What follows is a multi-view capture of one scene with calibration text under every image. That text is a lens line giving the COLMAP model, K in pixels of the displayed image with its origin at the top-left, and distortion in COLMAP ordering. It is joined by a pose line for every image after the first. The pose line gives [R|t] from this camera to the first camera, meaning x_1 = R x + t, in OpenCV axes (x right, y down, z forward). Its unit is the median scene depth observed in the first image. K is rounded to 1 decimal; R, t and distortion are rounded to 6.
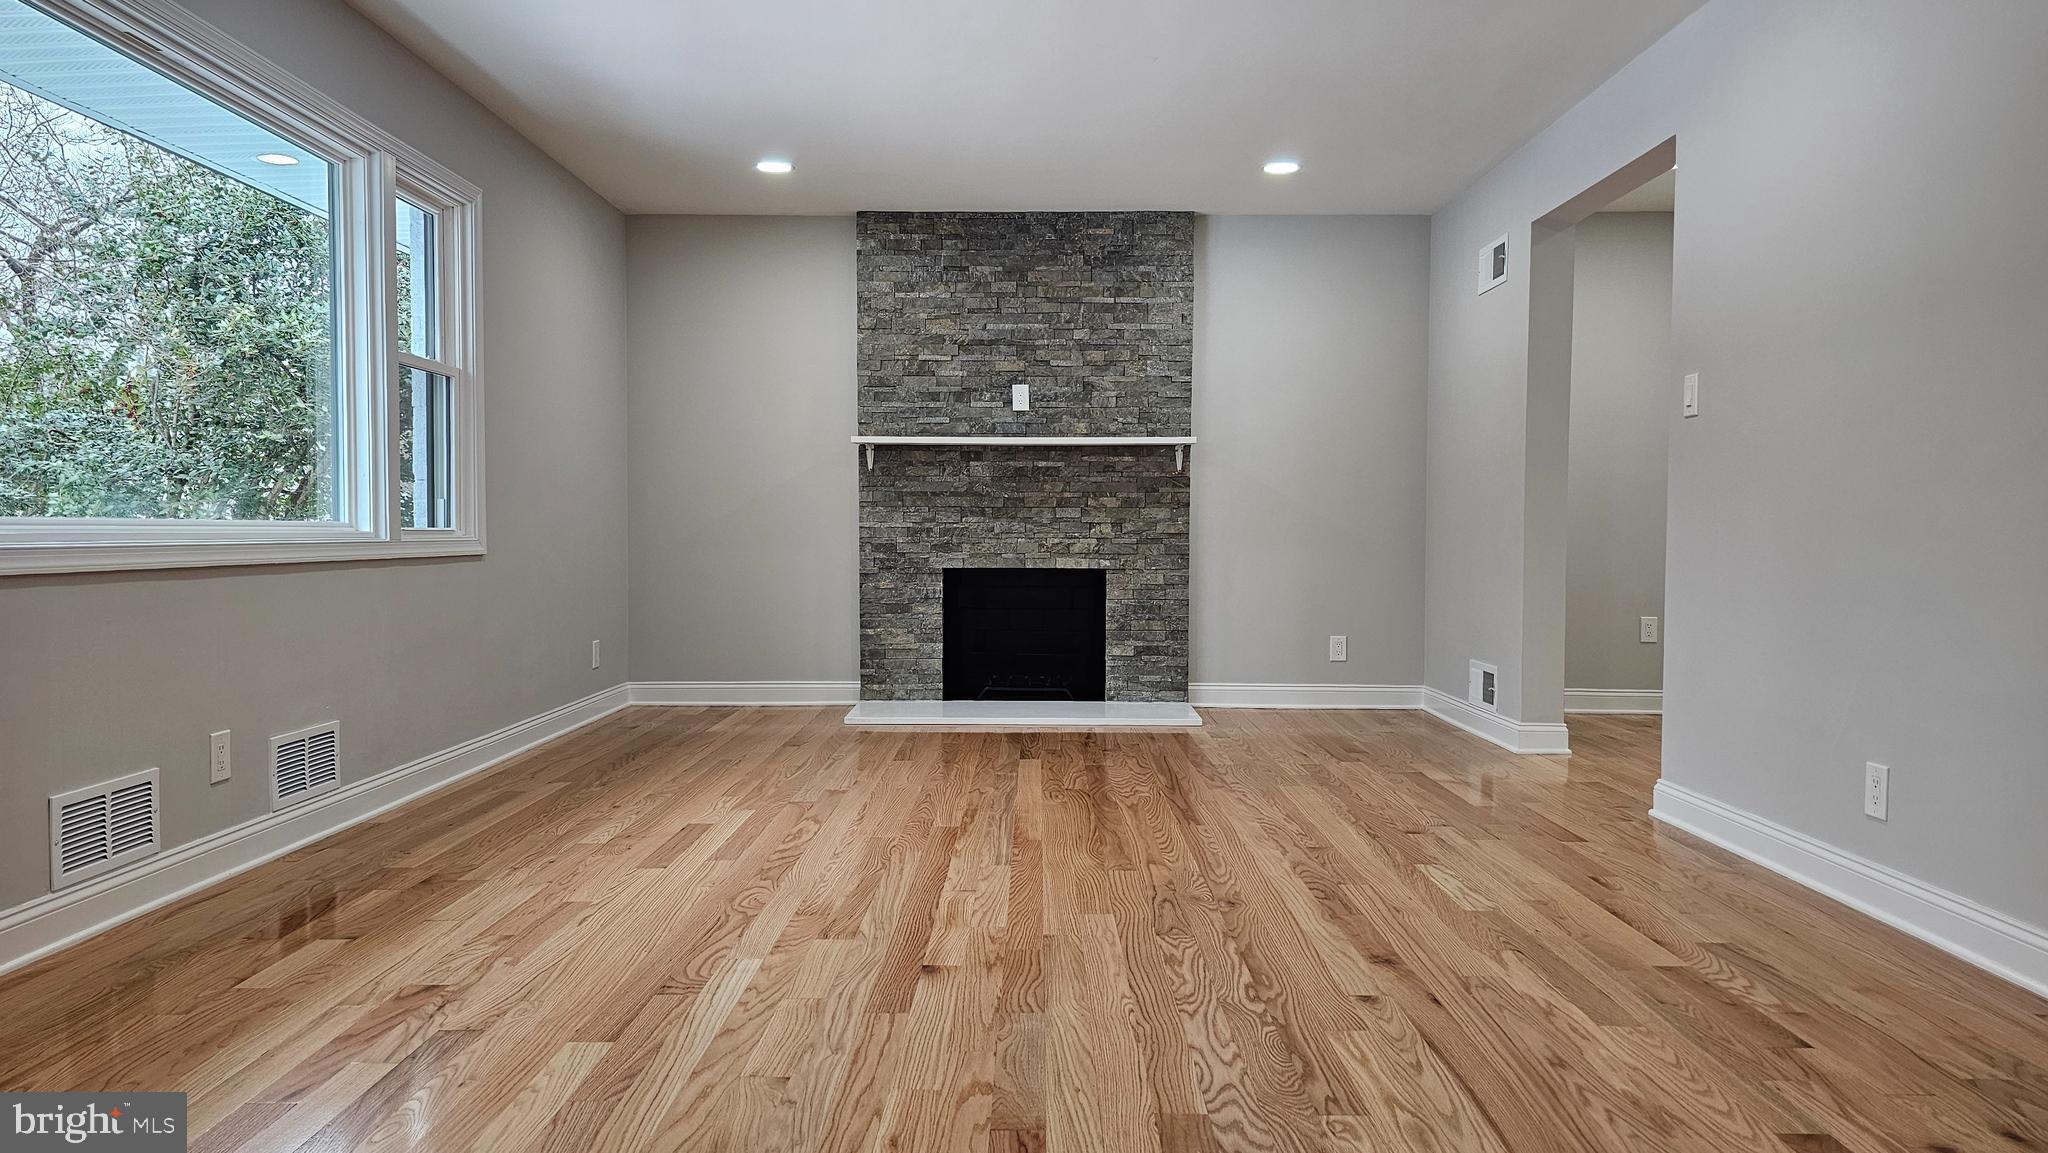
lens RADIAL K [[1360.7, 0, 1011.5], [0, 1360.7, 571.2], [0, 0, 1]] dist [0.058297, -0.047815]
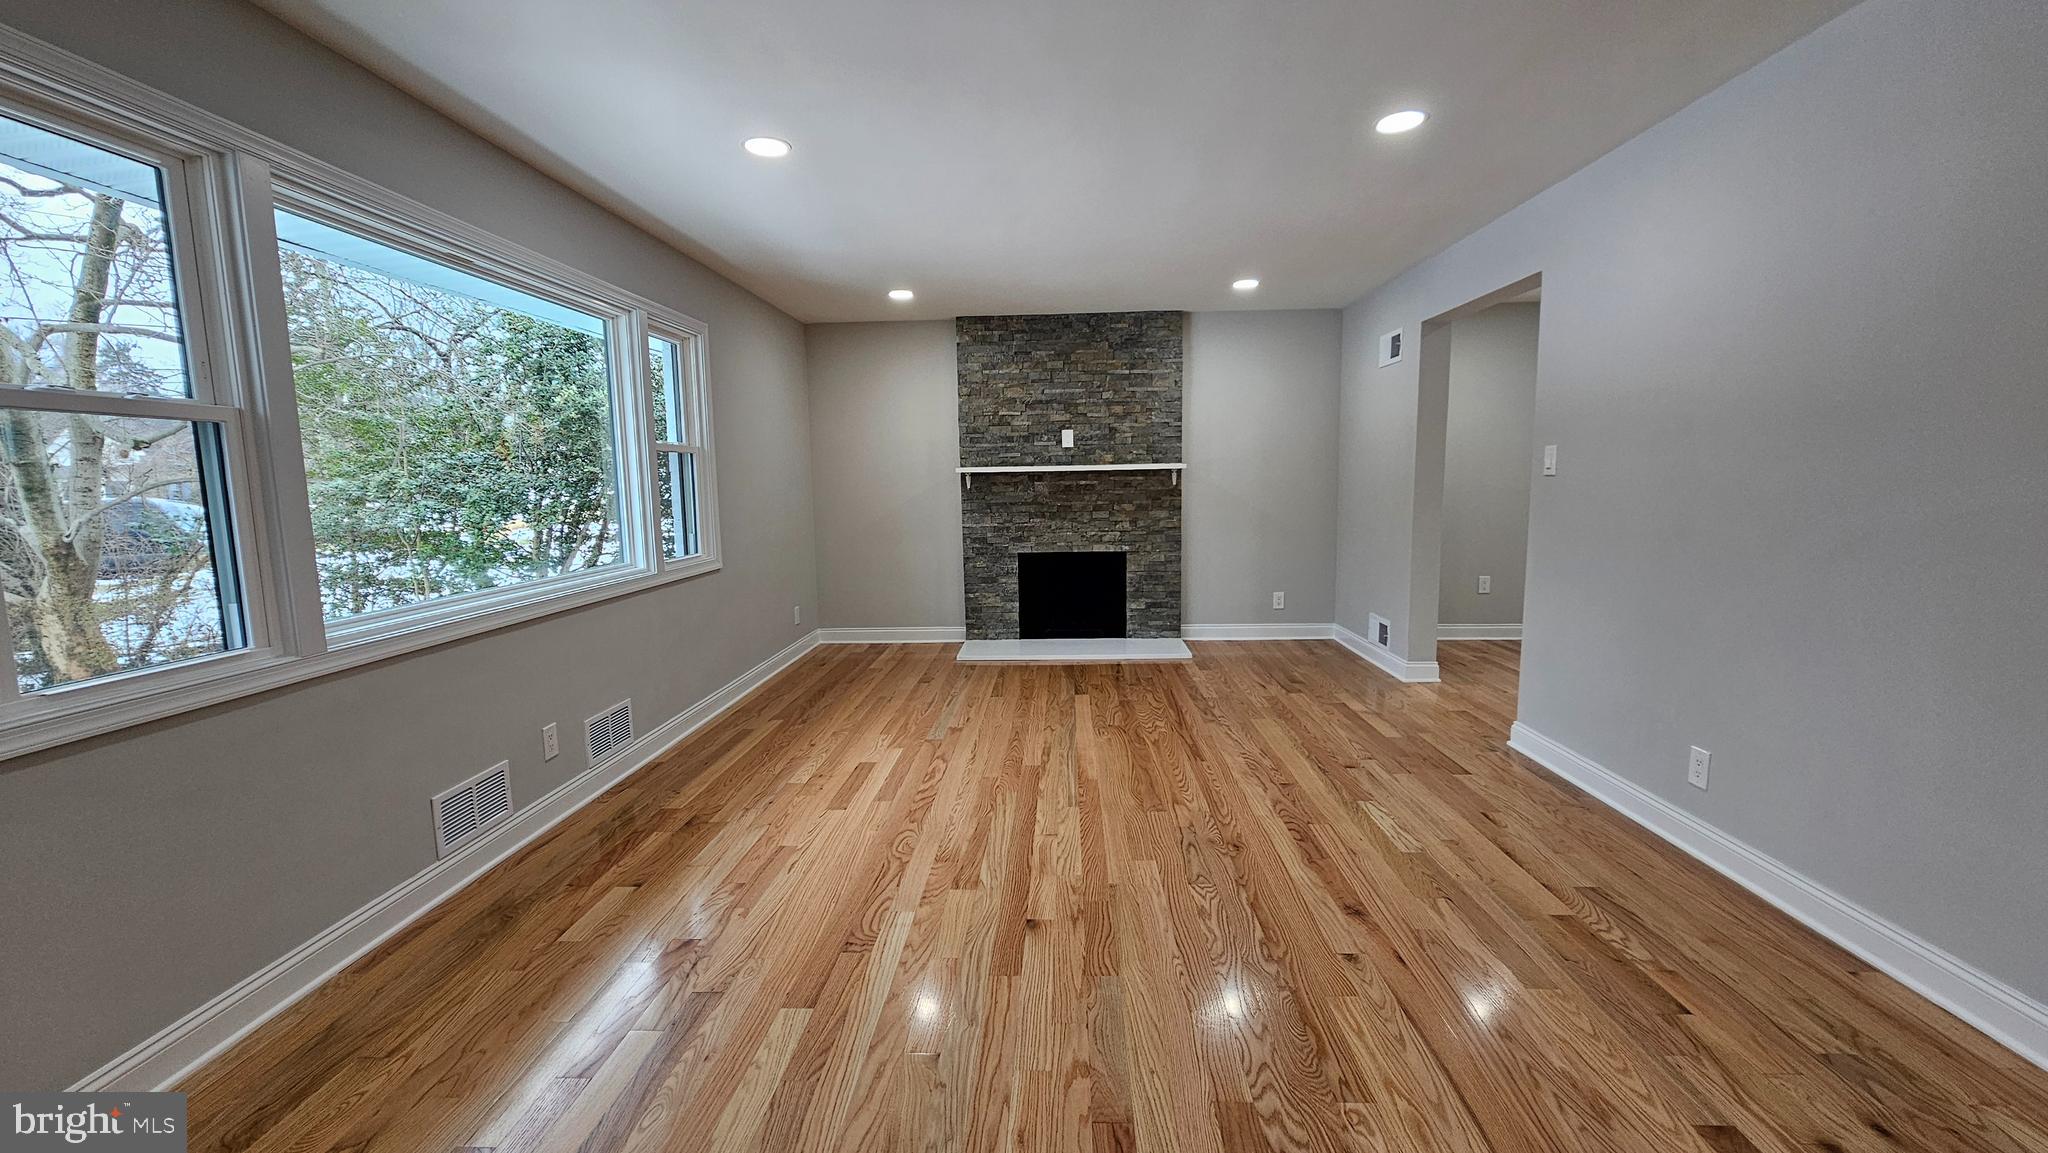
lens RADIAL K [[832.1, 0, 1018.3], [0, 832.1, 579.0], [0, 0, 1]] dist [-0.003029, 0.001245]
pose [[0.999023, -0.017517, -0.040567, -0.021381], [0.021036, 0.995897, 0.088020, -0.091453], [0.038859, -0.088787, 0.995292, 0.112936]]
